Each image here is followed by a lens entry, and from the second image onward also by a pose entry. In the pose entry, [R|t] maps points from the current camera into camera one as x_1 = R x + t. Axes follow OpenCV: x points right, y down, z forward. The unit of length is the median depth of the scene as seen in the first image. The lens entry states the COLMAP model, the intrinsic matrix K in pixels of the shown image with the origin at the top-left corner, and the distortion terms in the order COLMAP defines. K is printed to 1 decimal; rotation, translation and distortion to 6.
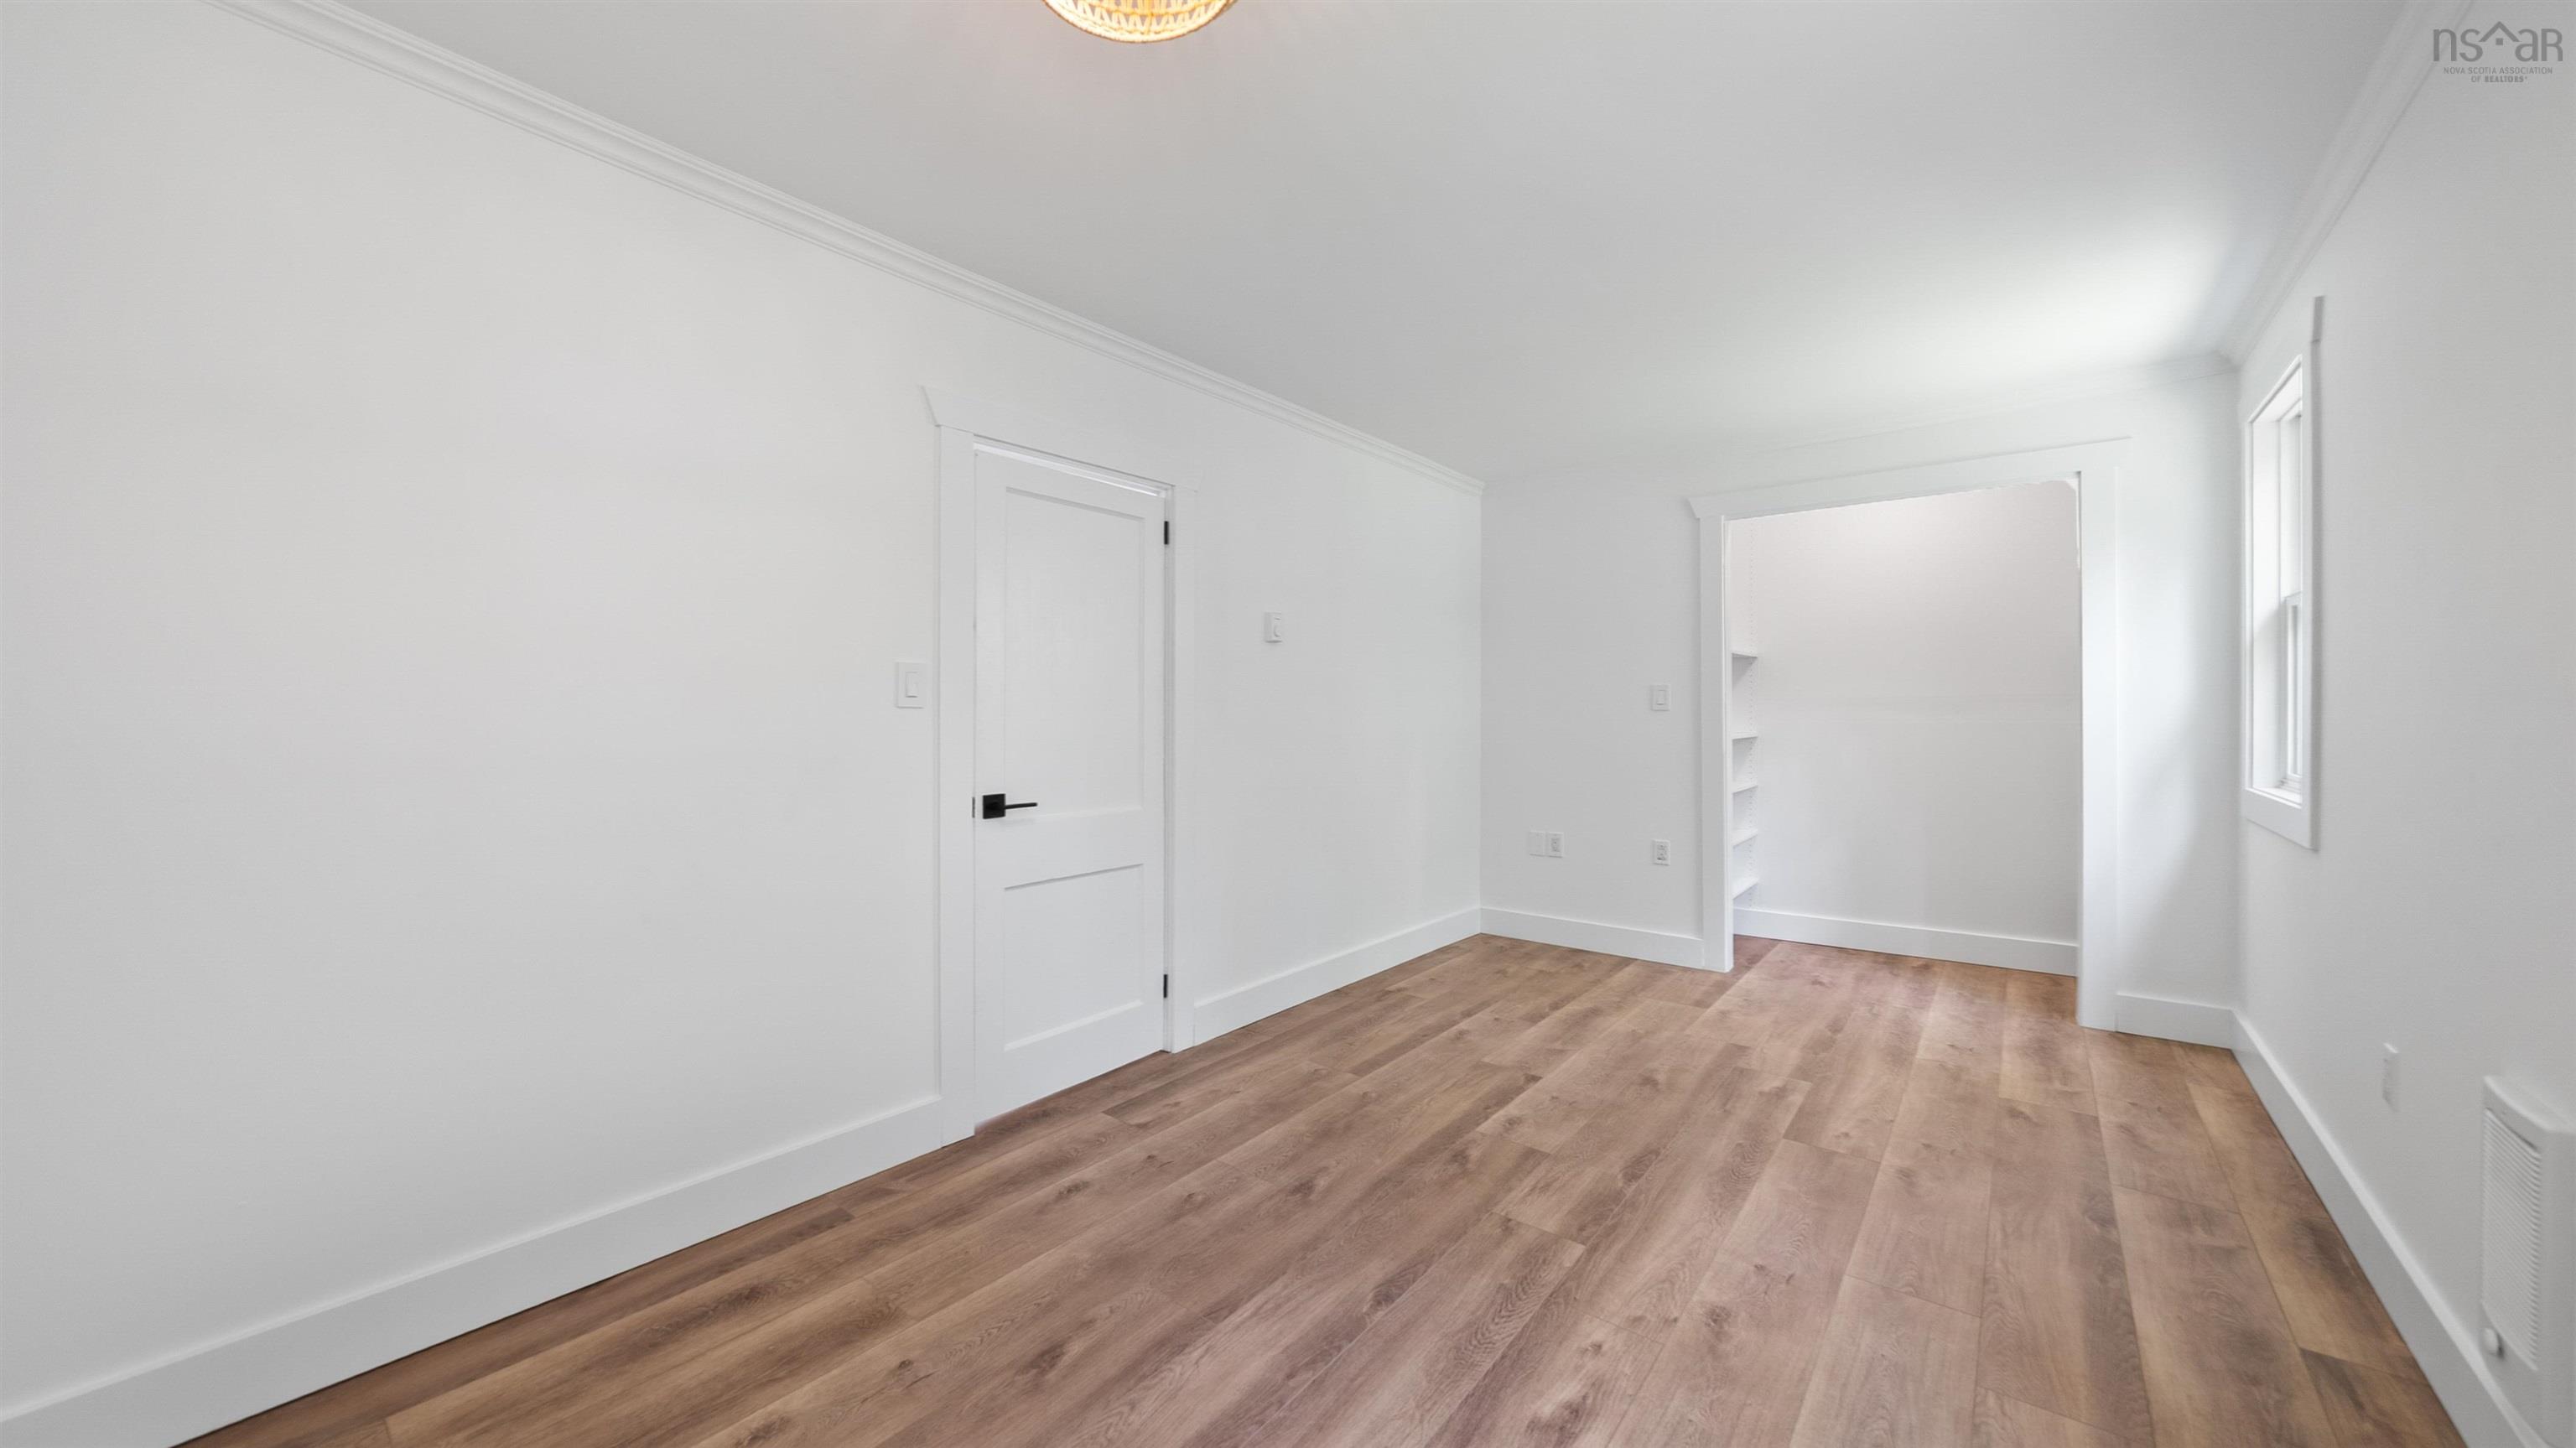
lens RADIAL K [[915.0, 0, 1297.7], [0, 915.0, 734.3], [0, 0, 1]] dist [-0.001460, -0.000159]
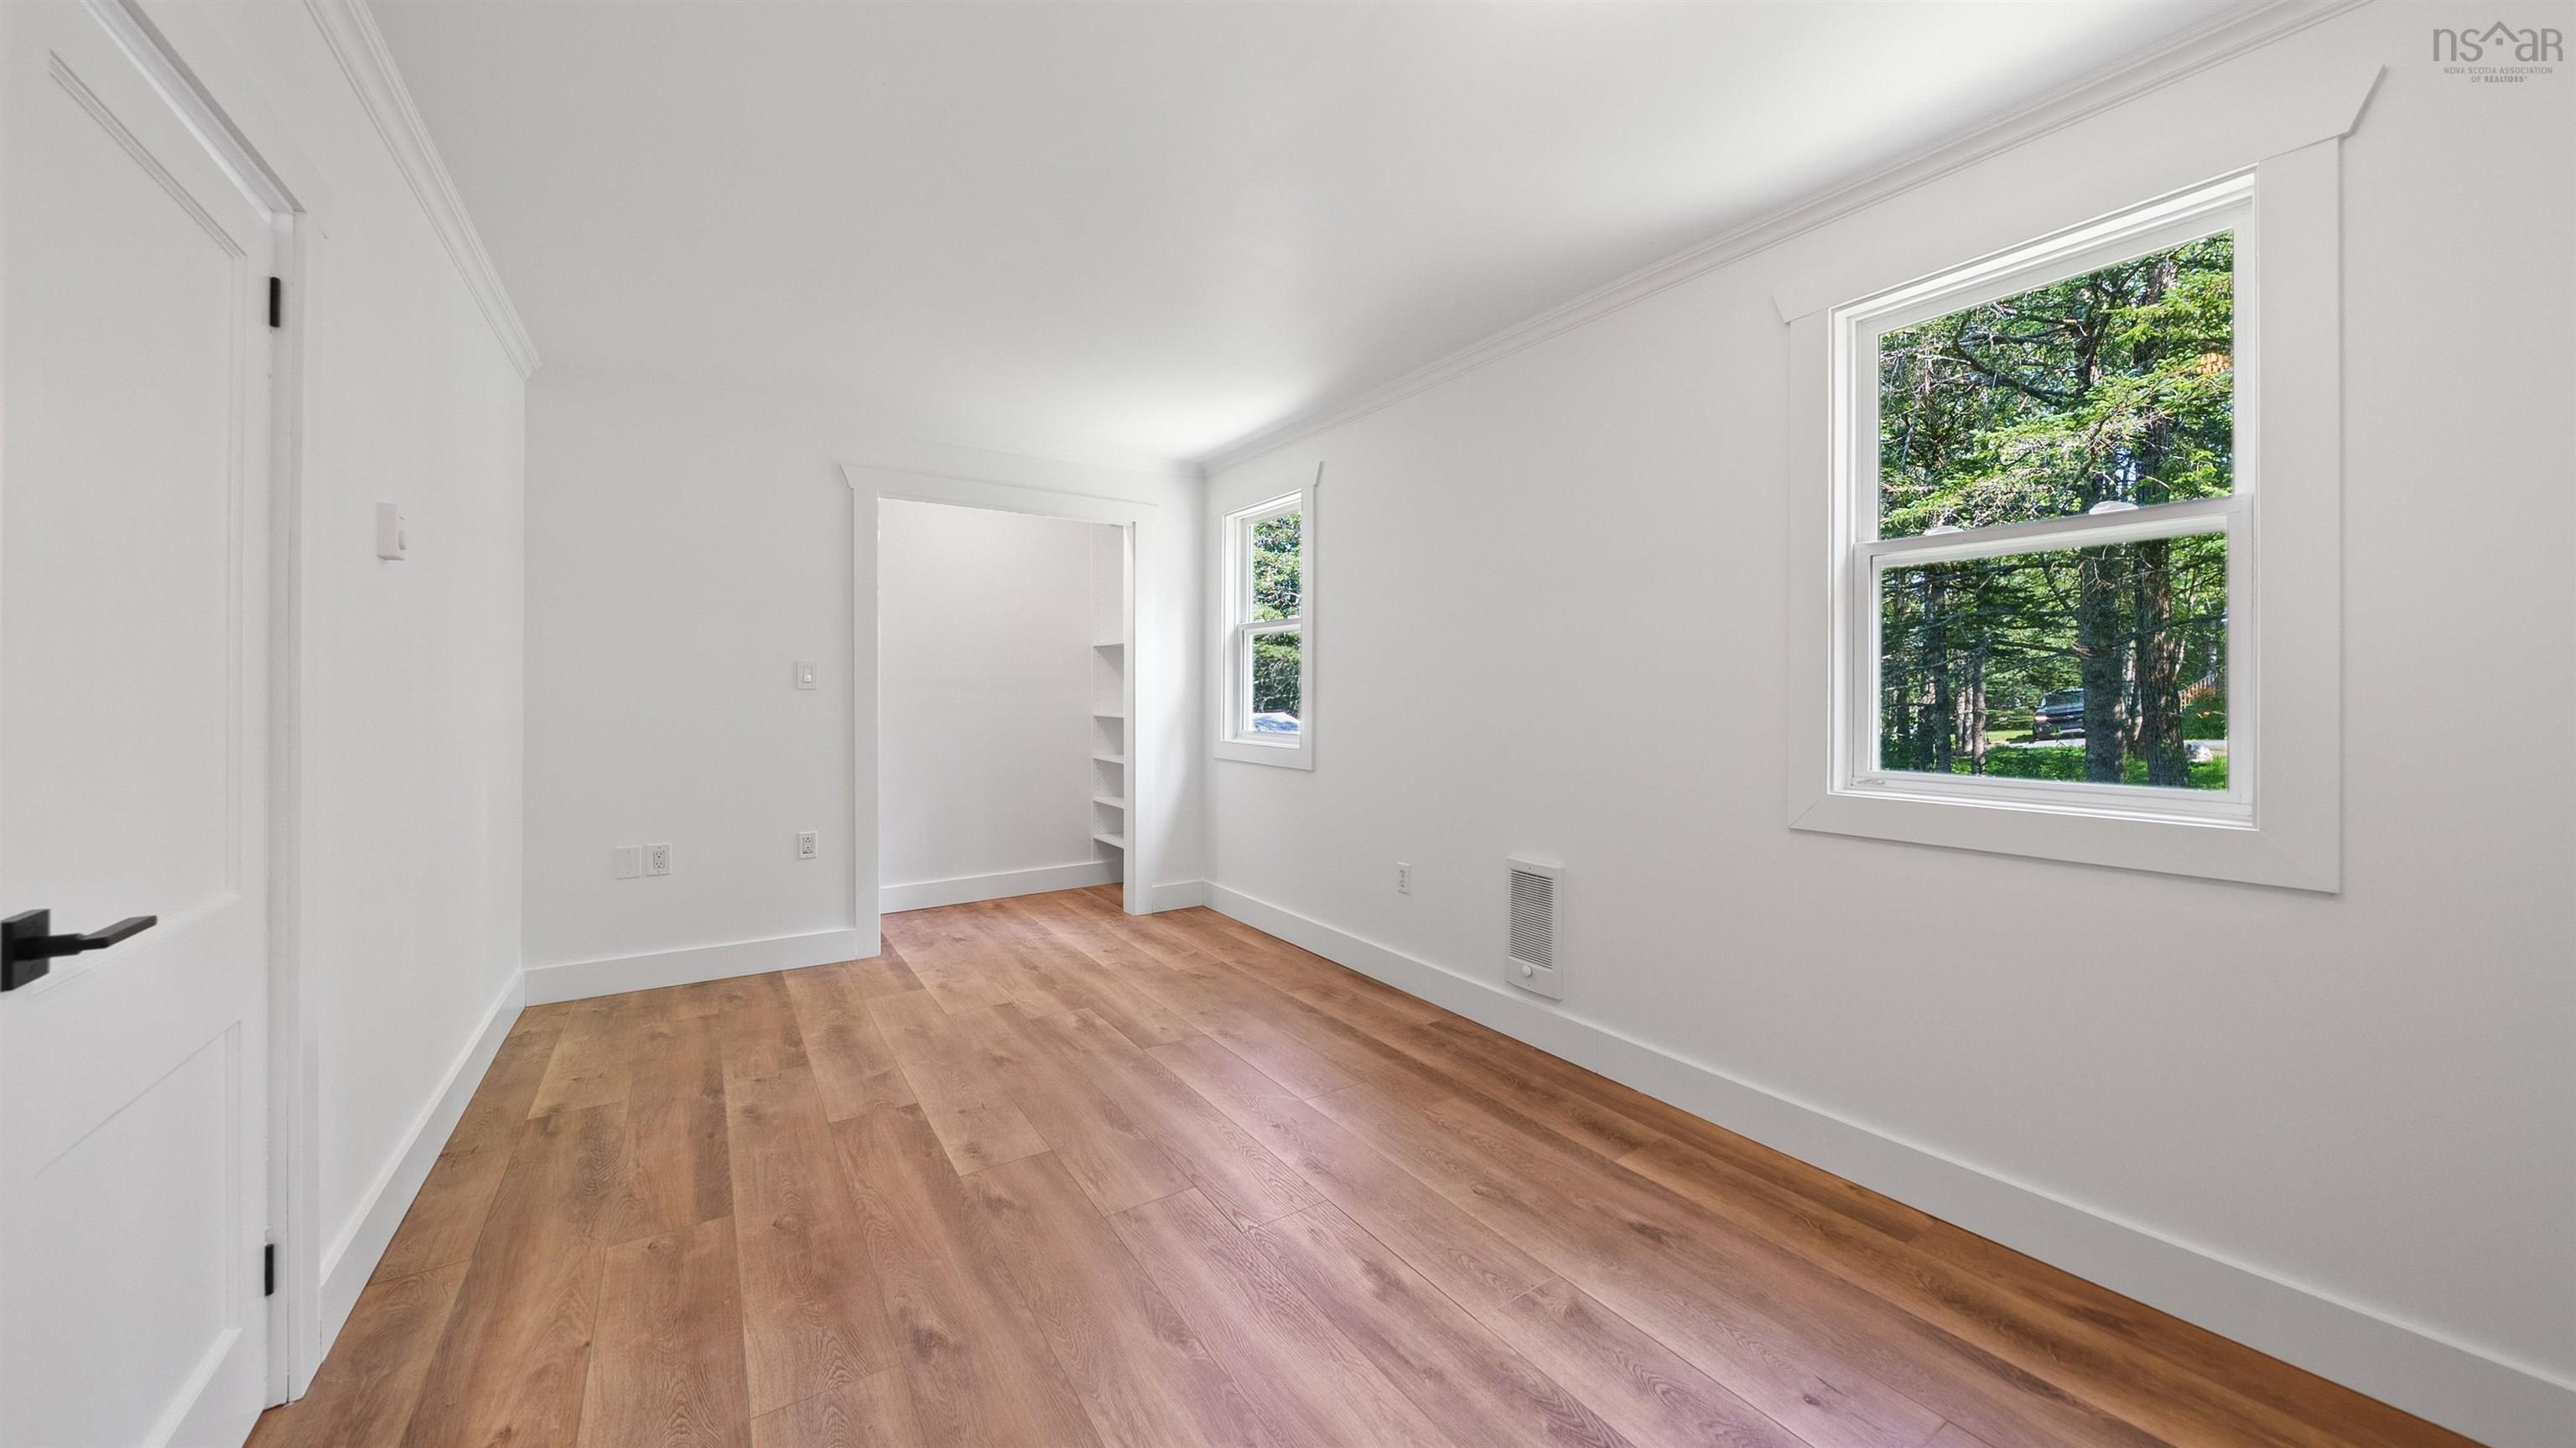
lens RADIAL K [[902.5, 0, 1296.9], [0, 902.5, 712.8], [0, 0, 1]] dist [0.000549, -0.000075]
pose [[0.306708, -0.015880, 0.951671, -0.466564], [0.018005, 0.999779, 0.010880, -0.005680], [-0.951633, 0.013798, 0.306926, 0.395904]]
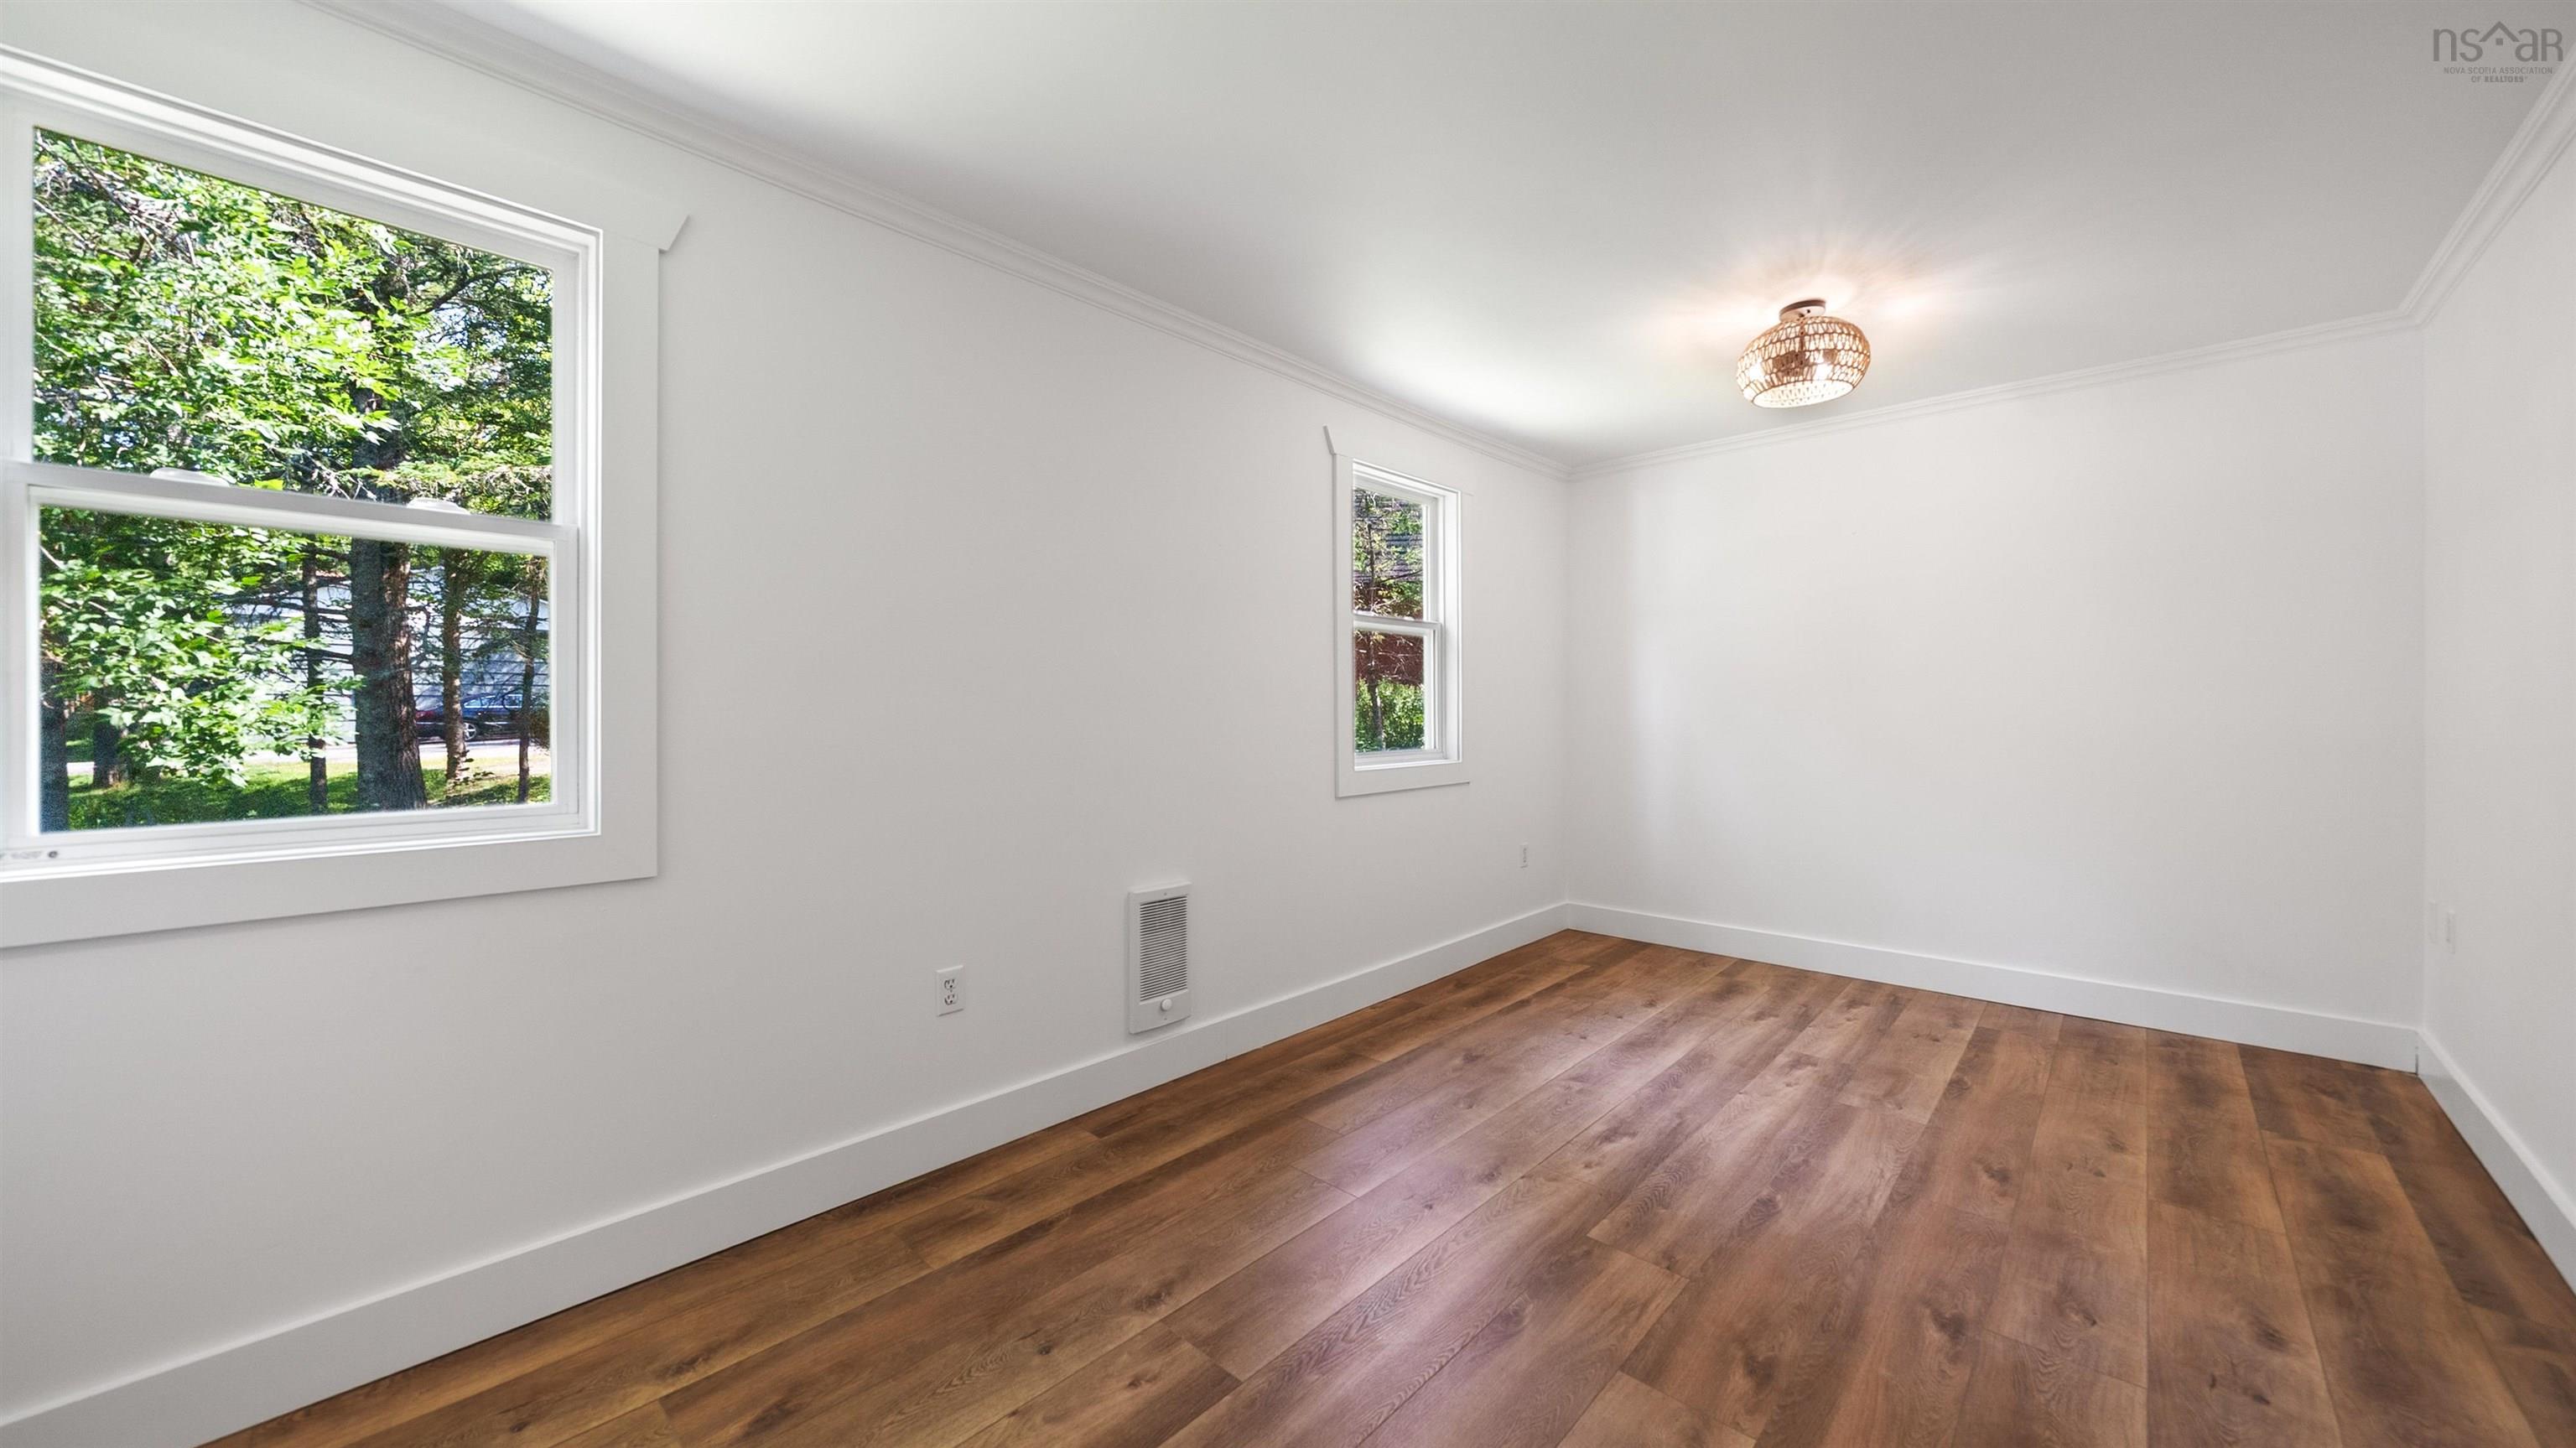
lens RADIAL K [[915.0, 0, 1297.7], [0, 915.0, 734.3], [0, 0, 1]] dist [-0.001460, -0.000159]
pose [[-0.997037, 0.000360, 0.076916, 0.396908], [0.004257, 0.998715, 0.050508, -0.031005], [-0.076799, 0.050686, -0.995757, 1.432739]]
